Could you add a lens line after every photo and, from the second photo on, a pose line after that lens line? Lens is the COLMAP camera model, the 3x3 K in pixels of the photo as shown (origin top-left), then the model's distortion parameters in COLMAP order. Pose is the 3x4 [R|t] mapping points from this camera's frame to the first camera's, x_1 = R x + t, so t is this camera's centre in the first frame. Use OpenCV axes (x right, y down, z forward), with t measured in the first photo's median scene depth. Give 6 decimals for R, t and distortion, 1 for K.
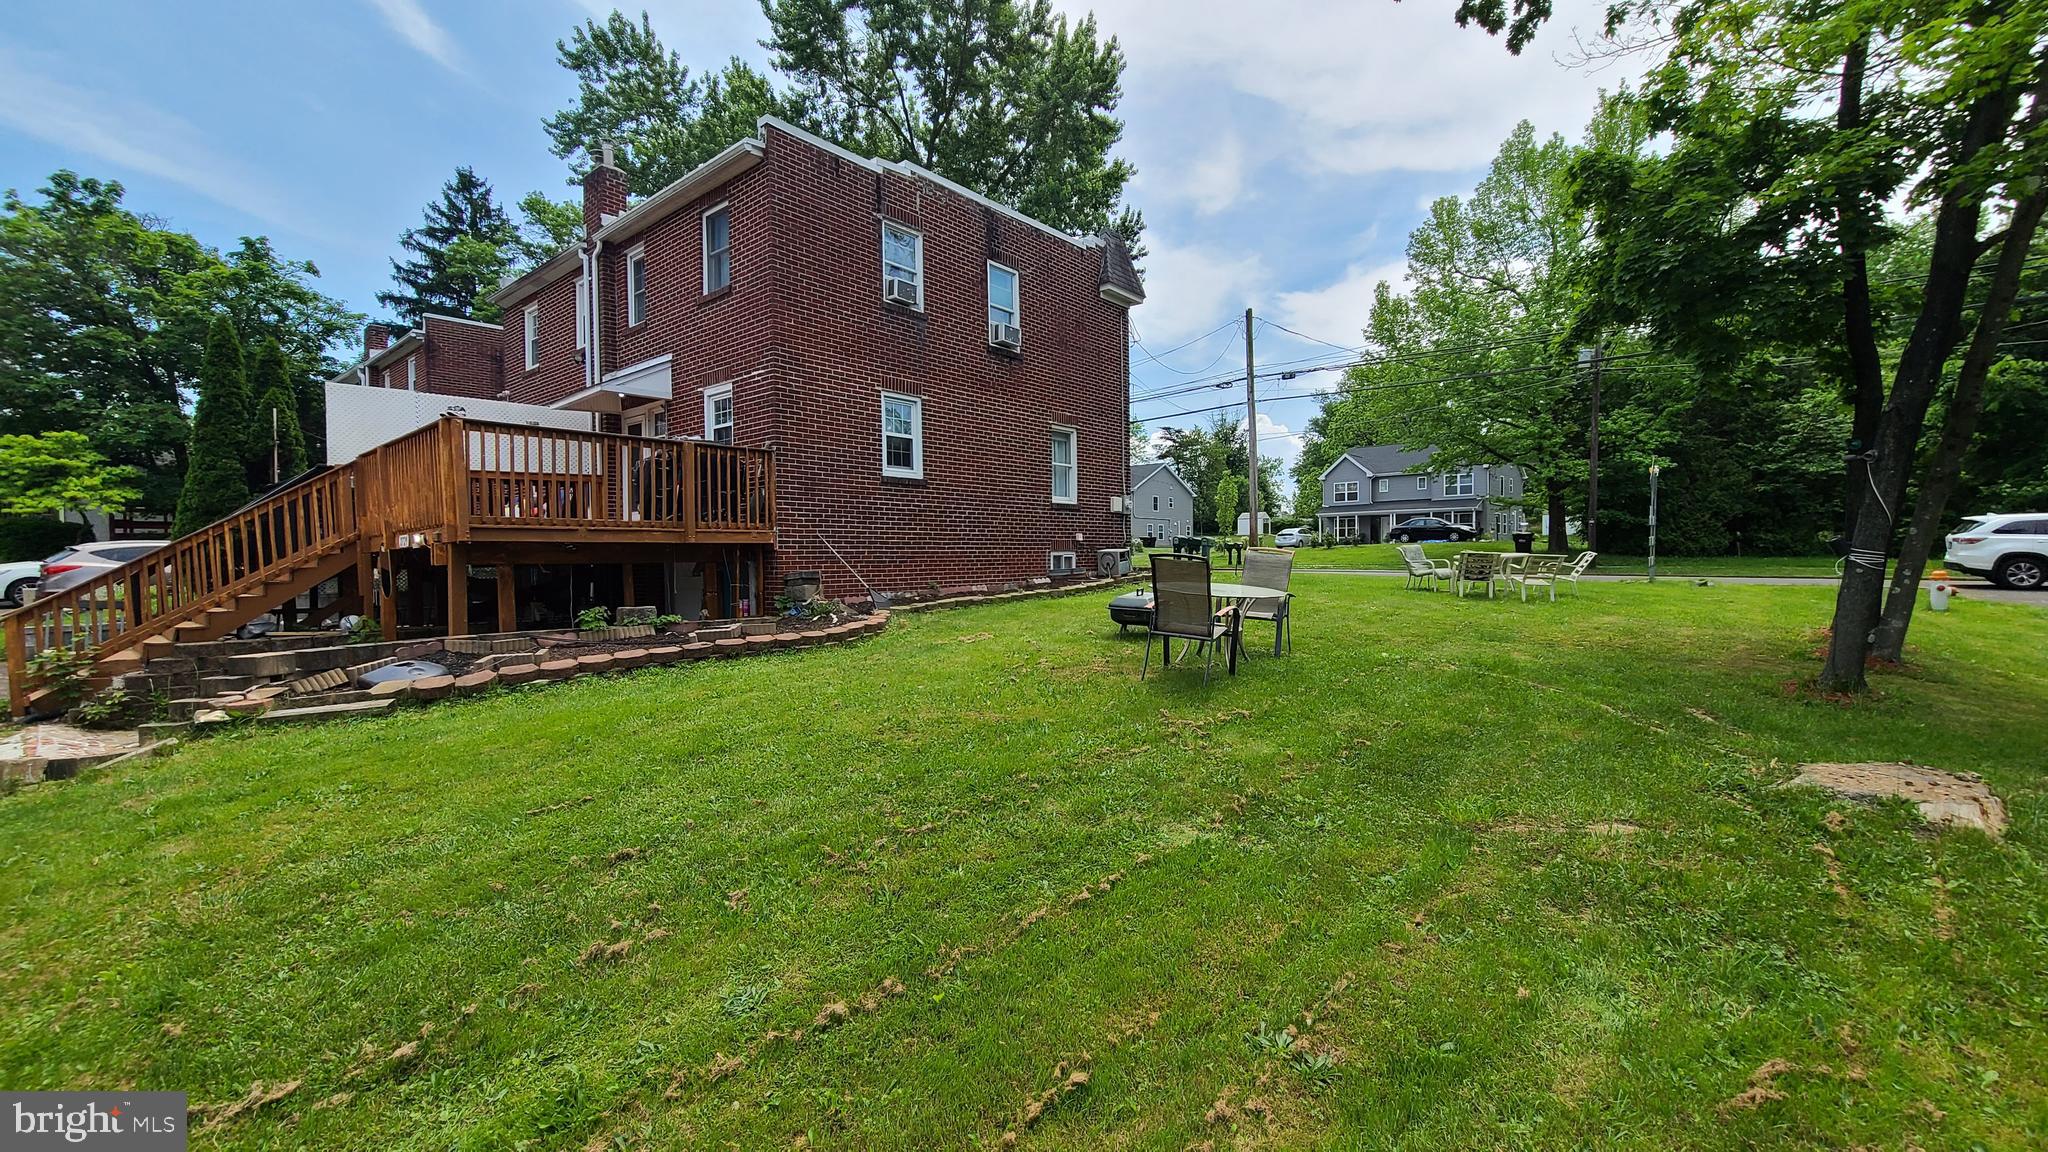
lens RADIAL K [[802.7, 0, 1022.5], [0, 802.7, 569.9], [0, 0, 1]] dist [-0.003687, 0.000090]
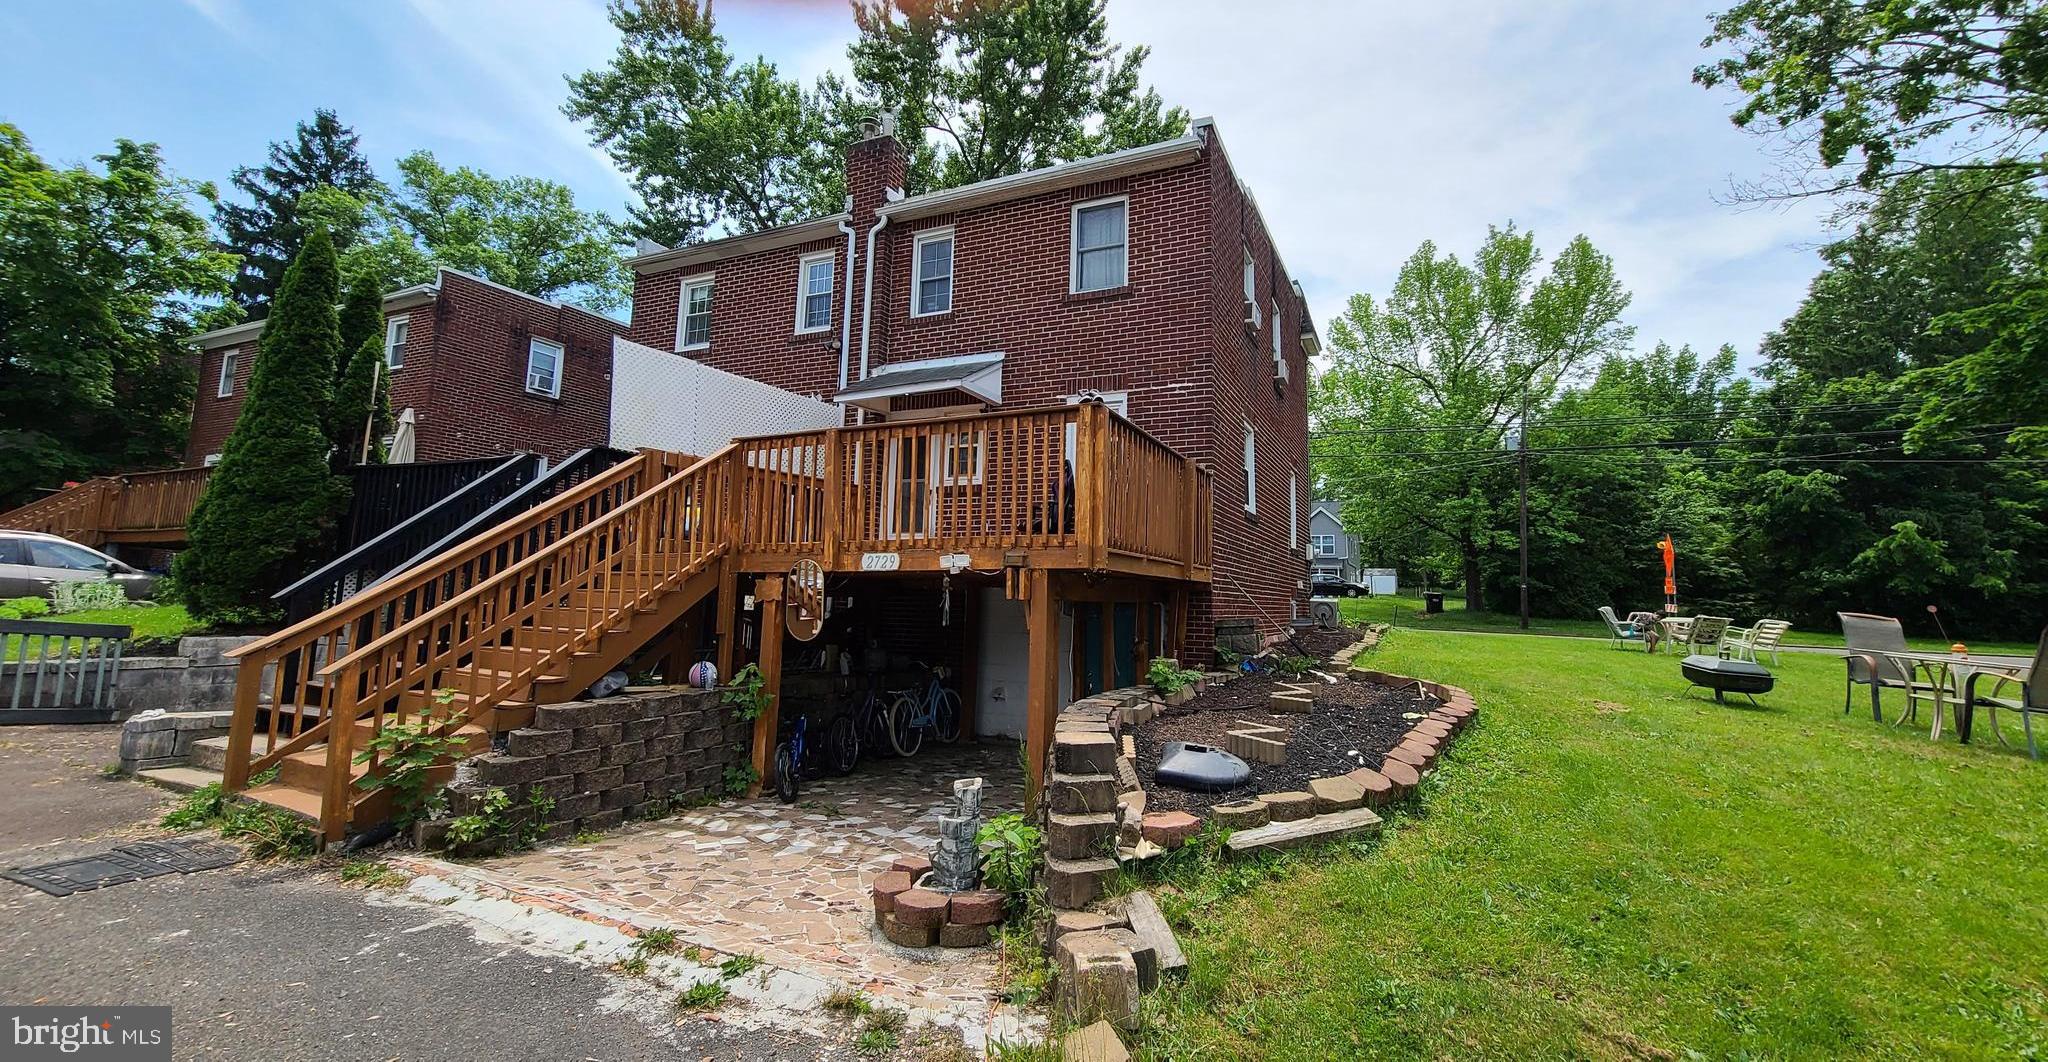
lens RADIAL K [[808.8, 0, 1048.4], [0, 808.8, 489.8], [0, 0, 1]] dist [-0.003530, -0.001071]
pose [[0.966786, 0.071142, 0.245487, -0.179149], [-0.033822, 0.987644, -0.153018, 0.001469], [-0.253340, 0.139633, 0.957247, 0.055573]]
